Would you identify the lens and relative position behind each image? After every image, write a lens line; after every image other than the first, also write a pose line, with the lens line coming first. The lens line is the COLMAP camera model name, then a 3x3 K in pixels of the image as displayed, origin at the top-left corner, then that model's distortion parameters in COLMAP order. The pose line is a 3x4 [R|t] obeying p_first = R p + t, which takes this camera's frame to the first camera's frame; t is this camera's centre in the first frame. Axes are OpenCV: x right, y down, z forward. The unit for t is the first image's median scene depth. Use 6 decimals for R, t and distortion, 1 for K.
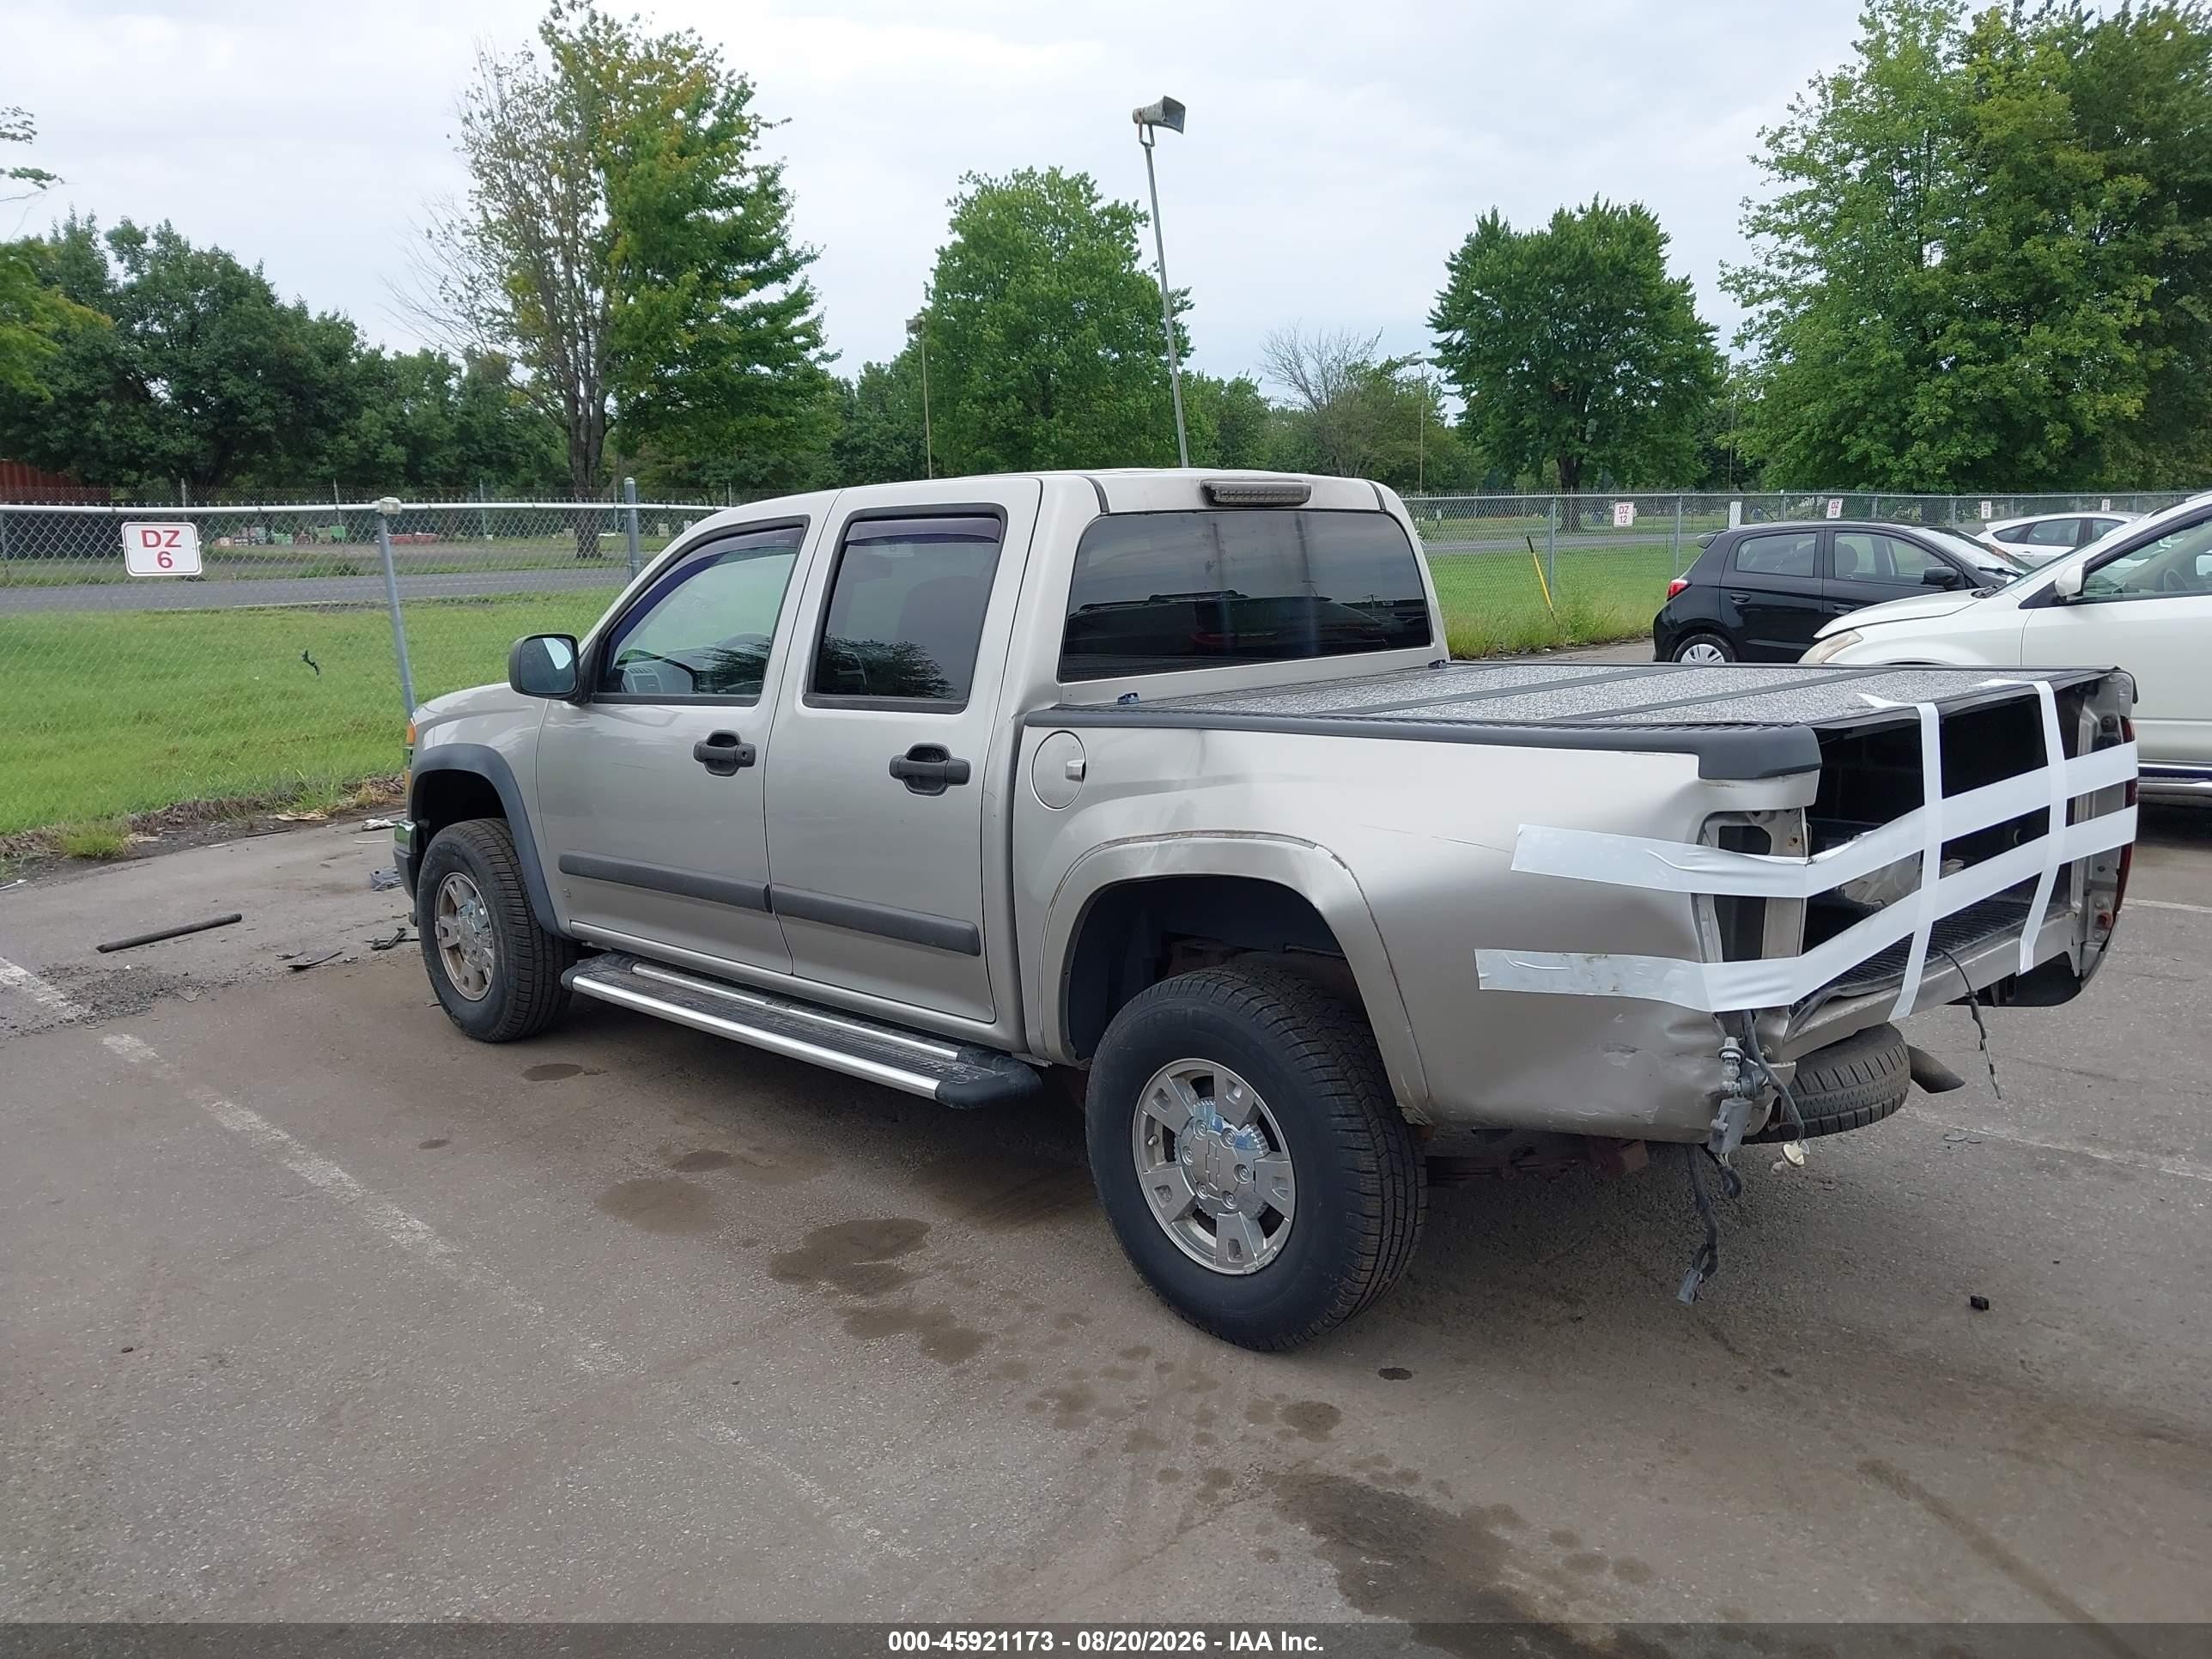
lens RADIAL K [[1765.2, 0, 1106.0], [0, 1765.2, 829.5], [0, 0, 1]] dist [-0.001328, -0.007151]
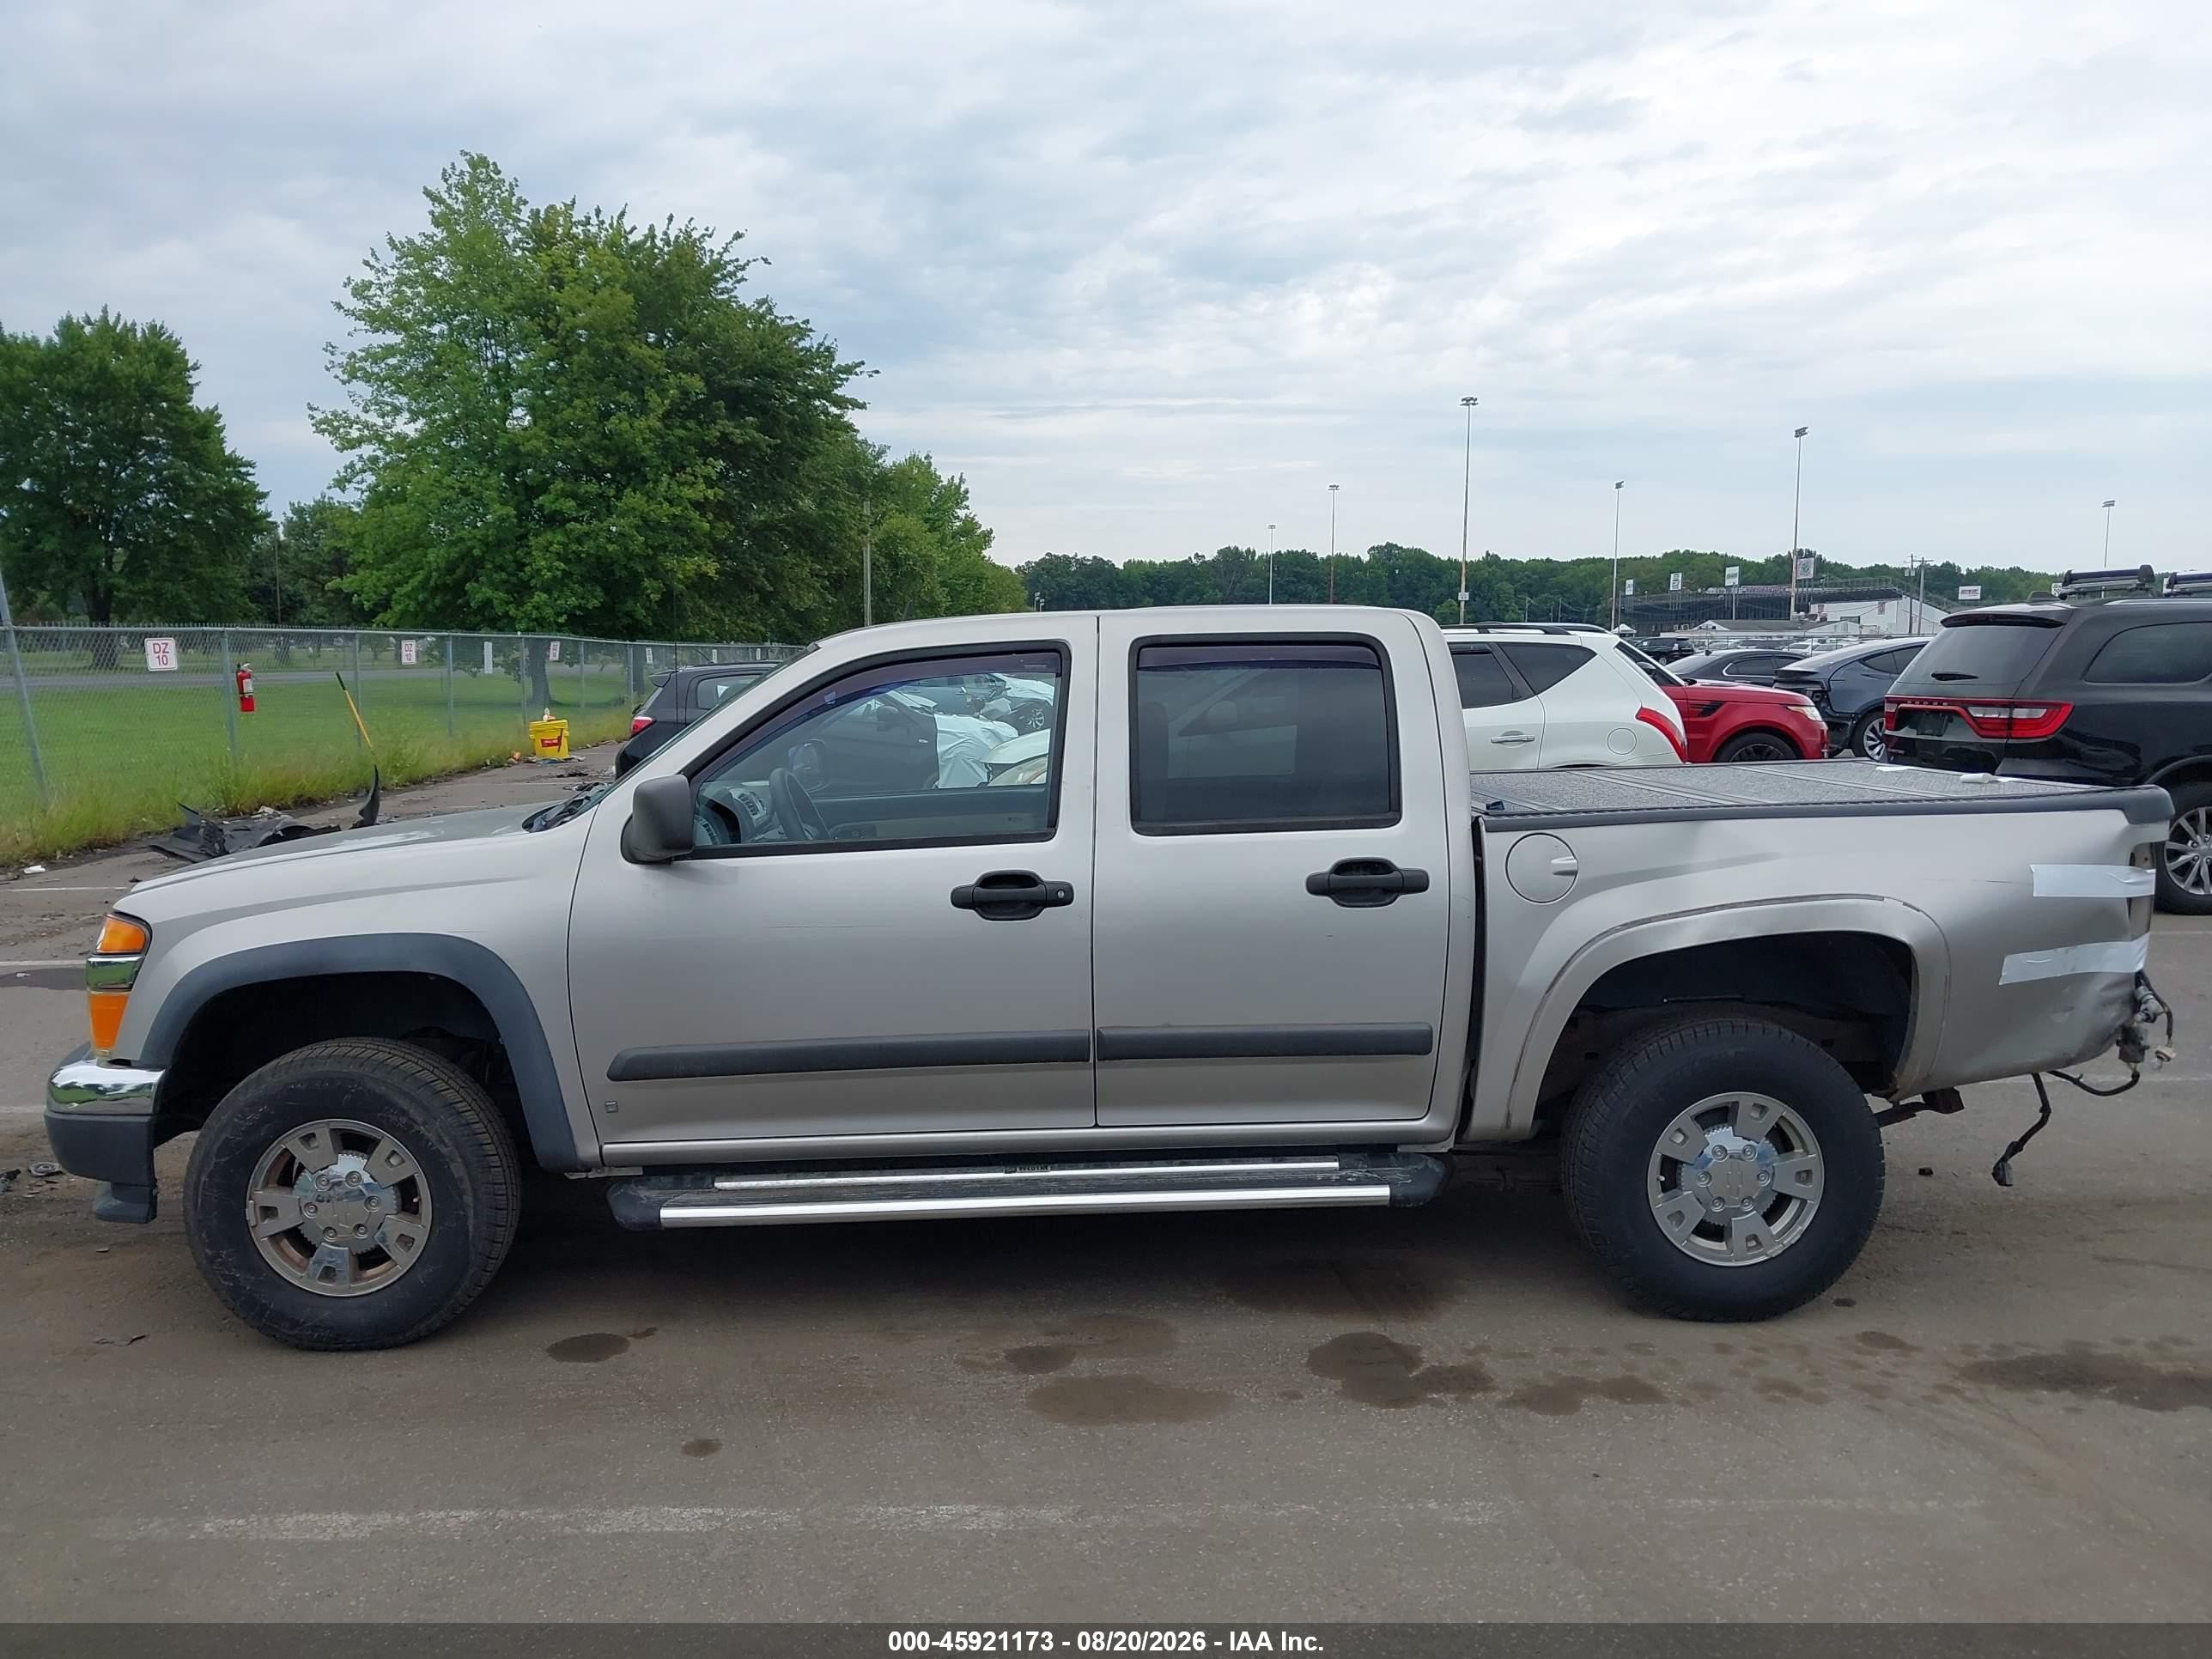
lens RADIAL K [[1769.1, 0, 1085.9], [0, 1769.1, 832.0], [0, 0, 1]] dist [-0.002271, 0.002786]
pose [[0.672243, -0.050361, 0.738616, -0.759398], [0.108332, 0.993636, -0.030849, -0.038517], [-0.732362, 0.100754, 0.673420, 0.323939]]
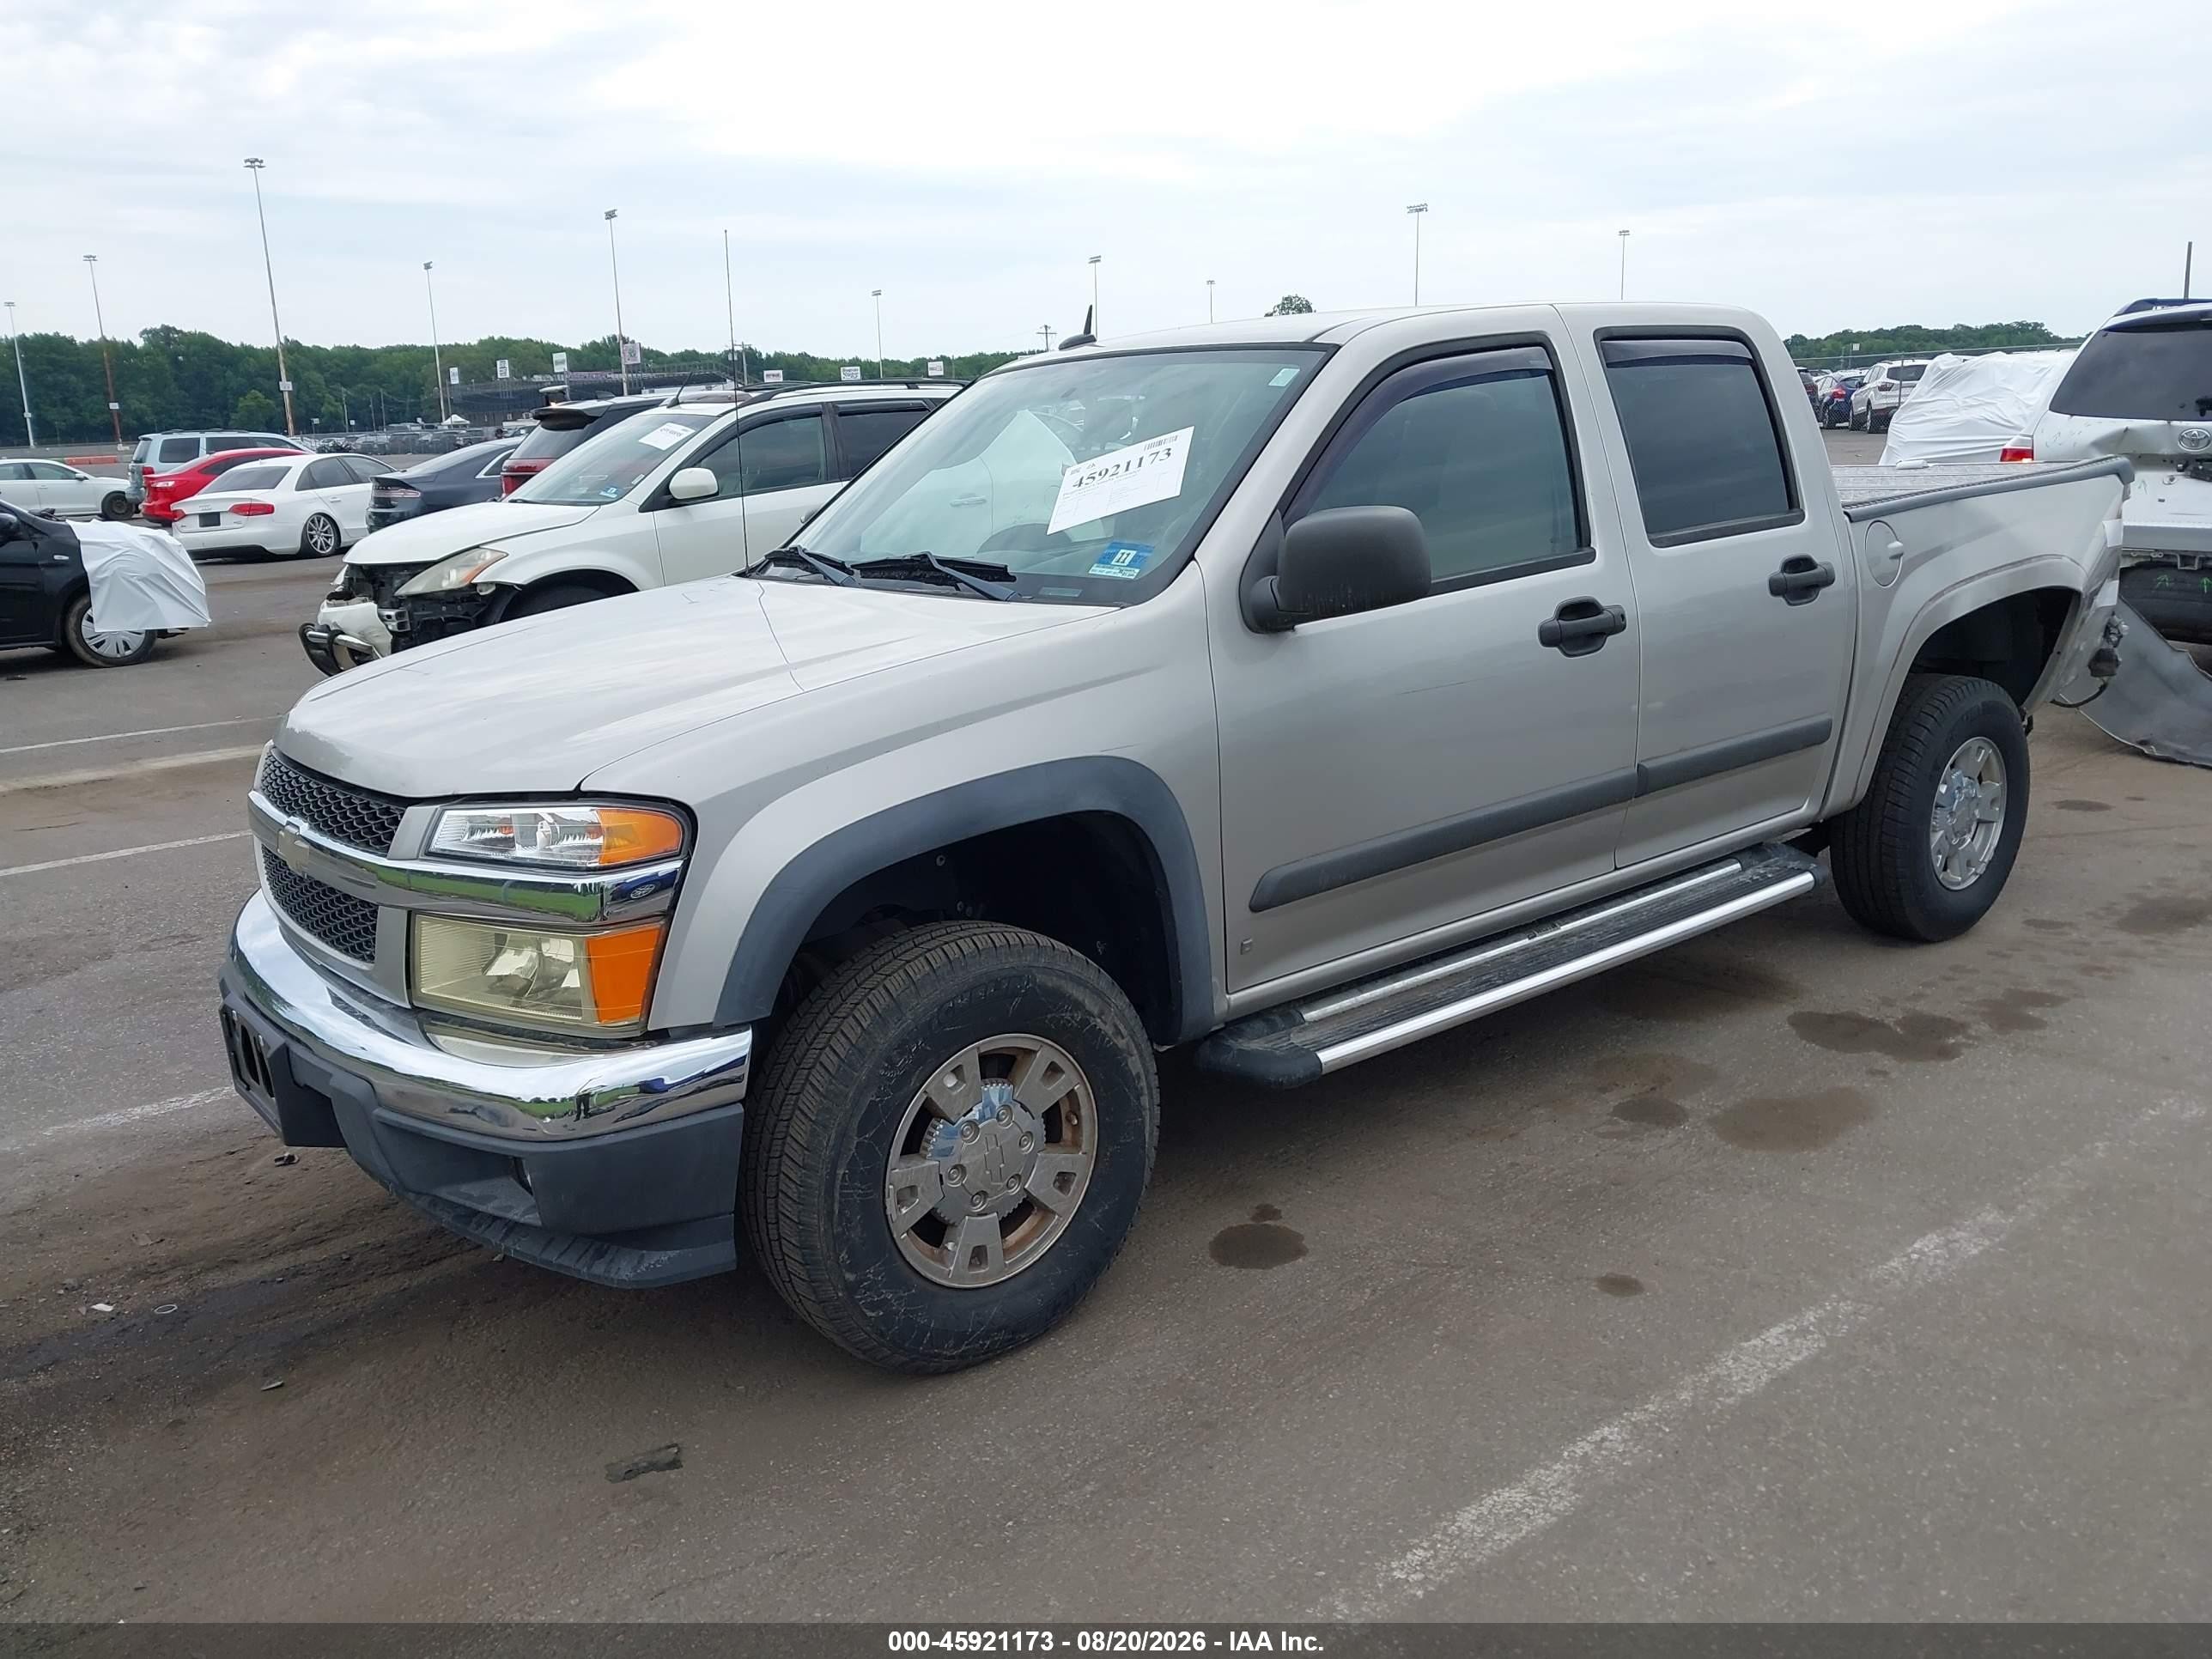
lens RADIAL K [[1807.5, 0, 1111.9], [0, 1807.5, 738.5], [0, 0, 1]] dist [0.002099, 0.091758]
pose [[0.086712, -0.151358, 0.984668, -0.951301], [0.203588, 0.970225, 0.131209, -0.130476], [-0.975209, 0.189089, 0.114945, 0.997036]]
